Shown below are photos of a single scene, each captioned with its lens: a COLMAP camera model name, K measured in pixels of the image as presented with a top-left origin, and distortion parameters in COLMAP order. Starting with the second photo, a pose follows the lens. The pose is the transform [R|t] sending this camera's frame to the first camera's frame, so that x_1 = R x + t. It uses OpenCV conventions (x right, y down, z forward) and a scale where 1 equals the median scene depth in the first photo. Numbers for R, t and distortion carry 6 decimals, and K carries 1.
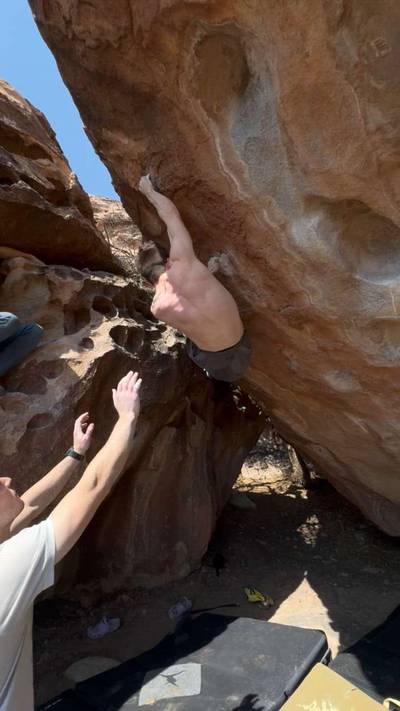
lens RADIAL K [[311.4, 0, 200.0], [0, 311.4, 355.5], [0, 0, 1]] dist [-0.000591, -0.000554]
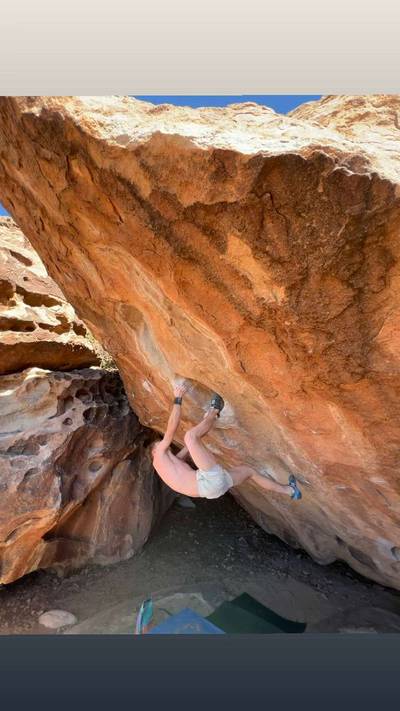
lens RADIAL K [[238.4, 0, 201.7], [0, 238.4, 361.8], [0, 0, 1]] dist [-0.007743, -0.000013]
pose [[0.996371, 0.069023, 0.049796, 0.374716], [-0.066093, 0.996110, -0.058278, -0.435752], [-0.053625, 0.054775, 0.997058, -0.494068]]
